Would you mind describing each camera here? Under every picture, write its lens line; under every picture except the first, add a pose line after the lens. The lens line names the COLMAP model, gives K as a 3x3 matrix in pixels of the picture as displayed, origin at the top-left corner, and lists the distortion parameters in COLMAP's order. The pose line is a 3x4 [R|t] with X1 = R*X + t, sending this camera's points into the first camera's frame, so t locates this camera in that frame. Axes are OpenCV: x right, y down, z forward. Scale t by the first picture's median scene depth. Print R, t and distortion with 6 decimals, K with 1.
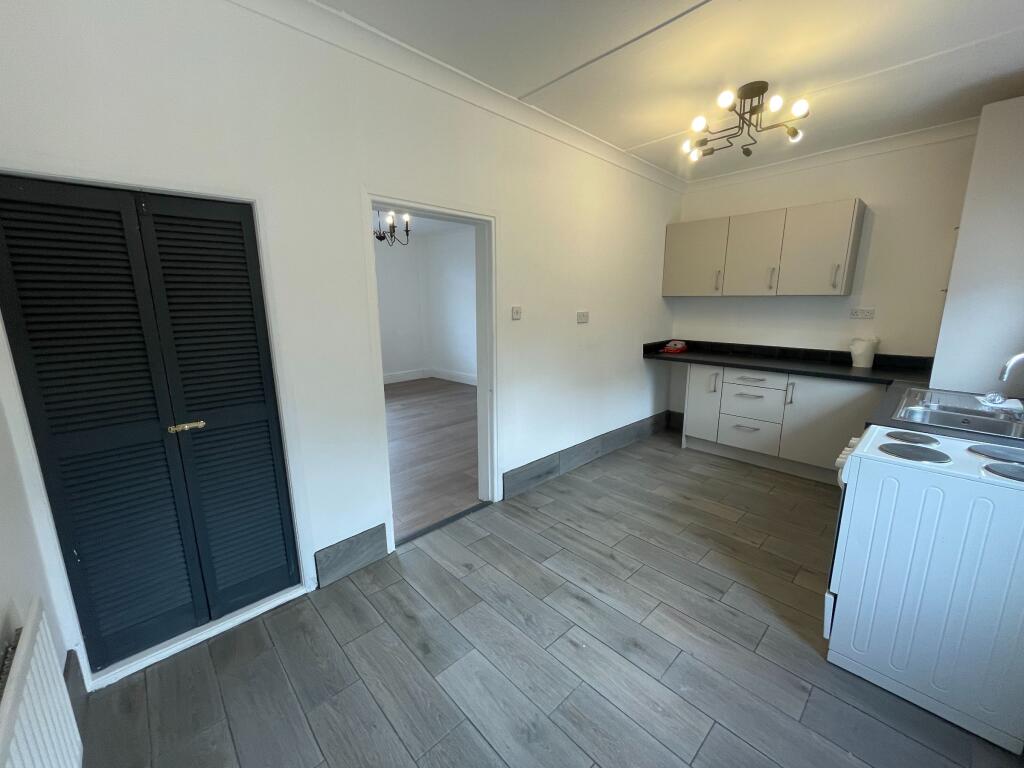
lens RADIAL K [[408.2, 0, 514.1], [0, 408.2, 383.6], [0, 0, 1]] dist [-0.000872, 0.000027]
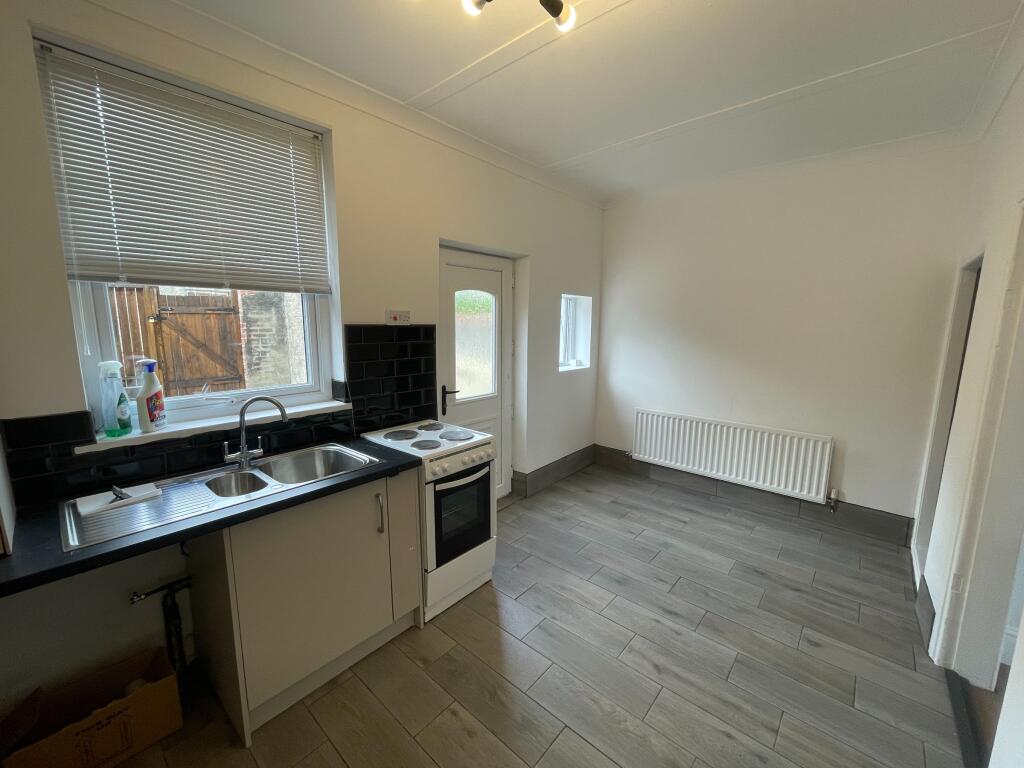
lens RADIAL K [[408.2, 0, 512.6], [0, 408.2, 383.3], [0, 0, 1]] dist [-0.000872, 0.000027]
pose [[-0.995877, 0.005926, -0.090517, 0.643501], [-0.025723, 0.938454, 0.344446, -0.375362], [0.086987, 0.345354, -0.934432, 1.677256]]
